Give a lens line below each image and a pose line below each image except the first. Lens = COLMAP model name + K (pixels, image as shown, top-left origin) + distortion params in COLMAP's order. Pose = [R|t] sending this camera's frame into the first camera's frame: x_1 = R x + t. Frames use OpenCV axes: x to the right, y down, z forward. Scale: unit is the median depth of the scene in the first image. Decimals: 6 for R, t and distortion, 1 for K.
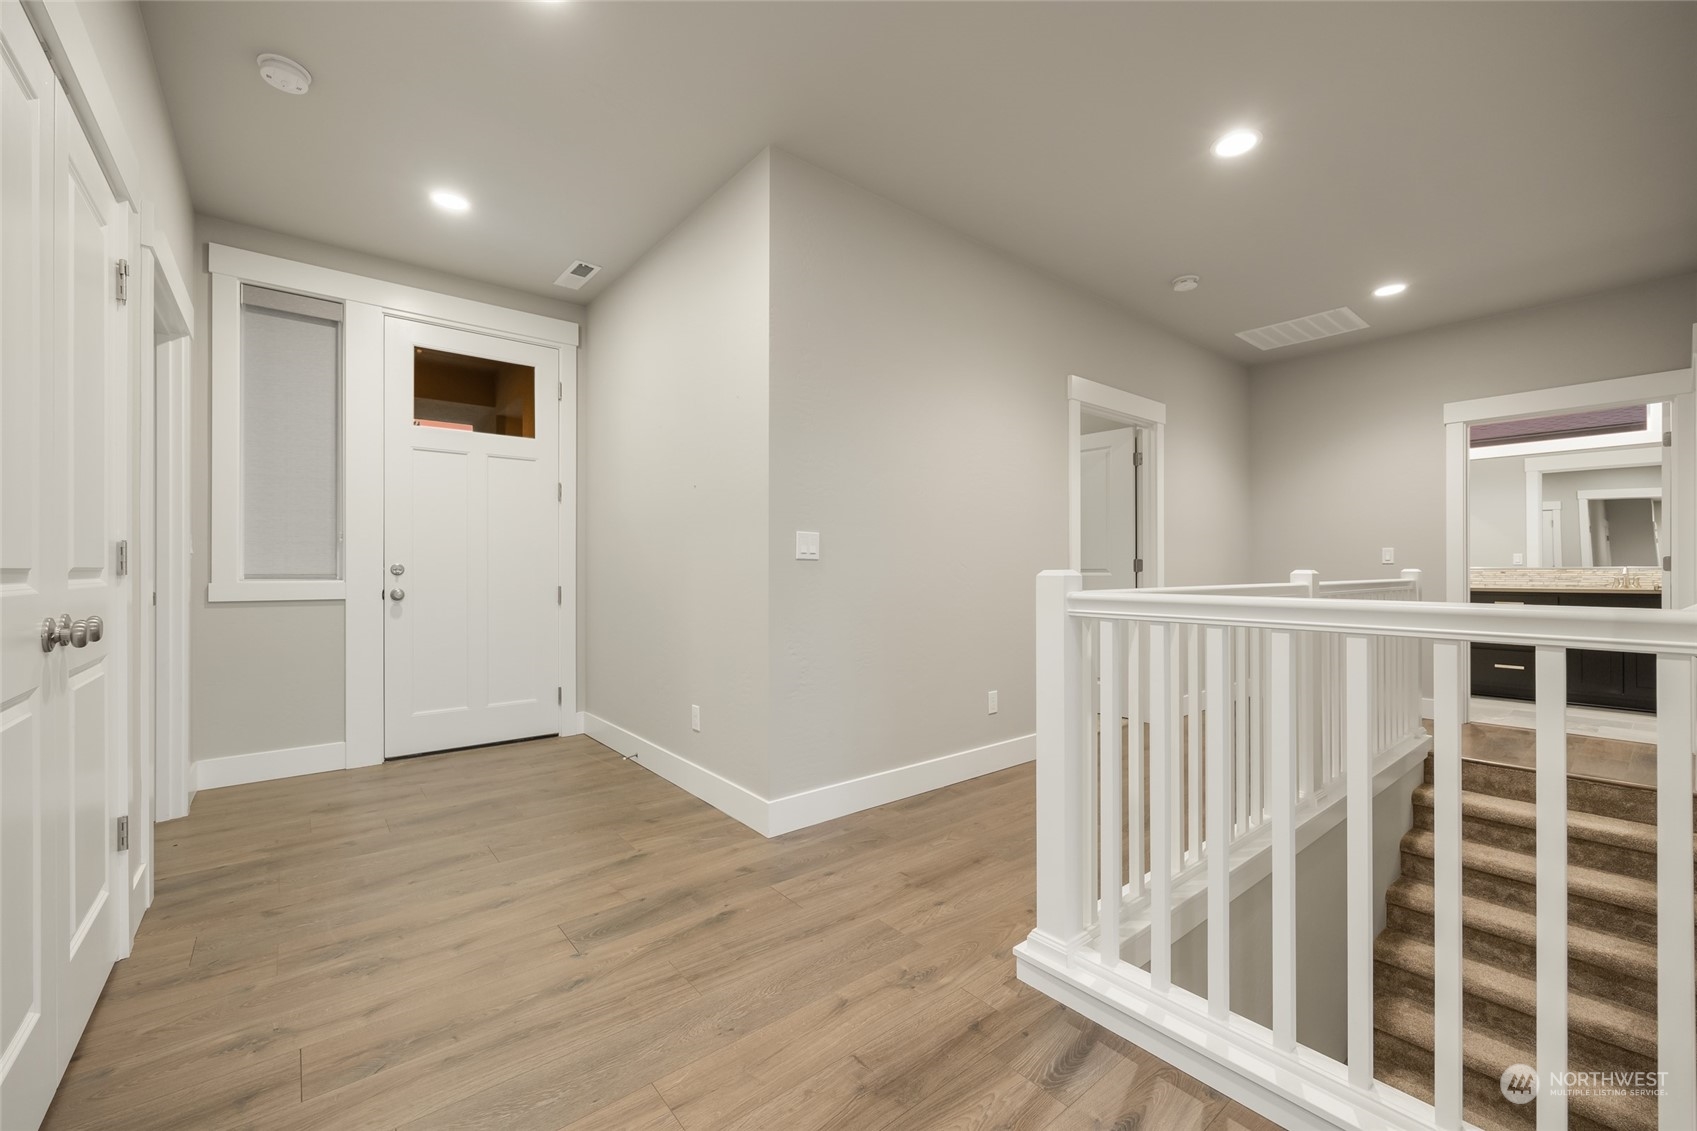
lens RADIAL K [[694.7, 0, 852.7], [0, 694.7, 566.0], [0, 0, 1]] dist [0.000812, -0.000200]
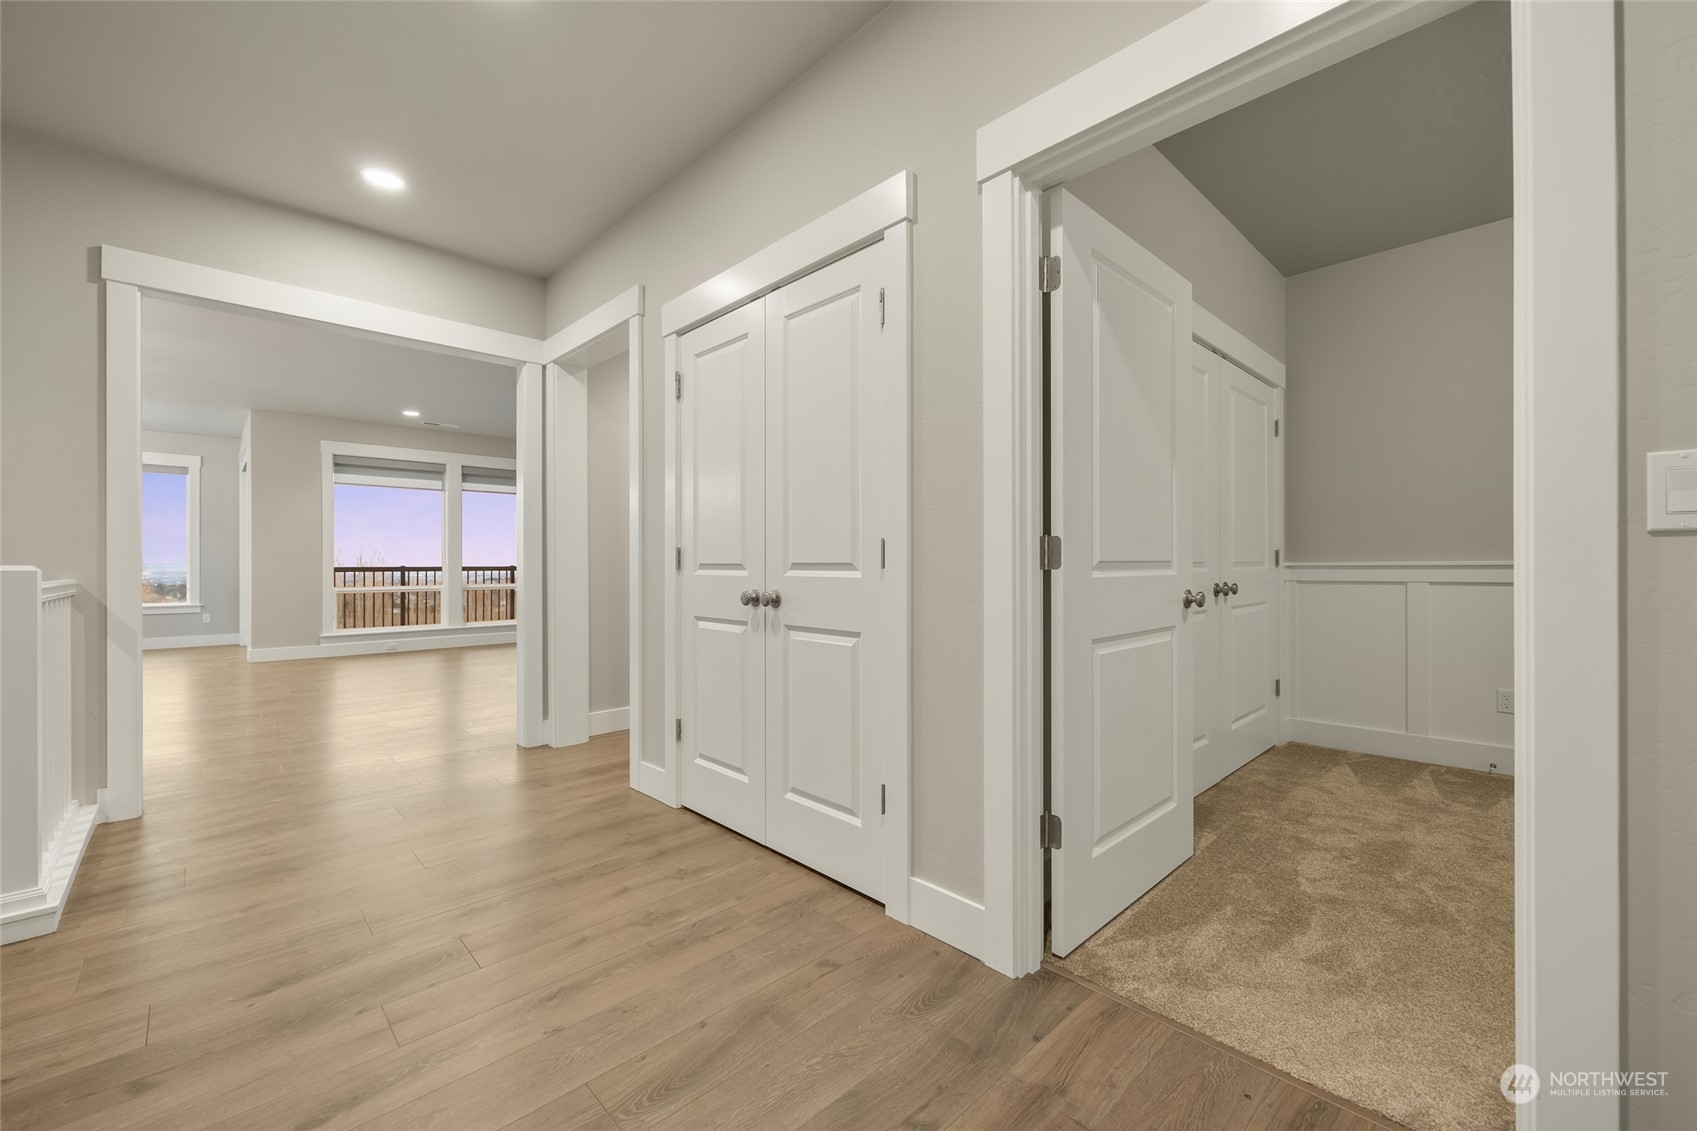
lens RADIAL K [[694.7, 0, 850.2], [0, 694.7, 565.0], [0, 0, 1]] dist [0.000812, -0.000200]
pose [[-0.996932, 0.000881, -0.078264, -0.839305], [0.001133, 0.999994, -0.003181, 0.008770], [0.078261, -0.003260, -0.996928, 1.955240]]
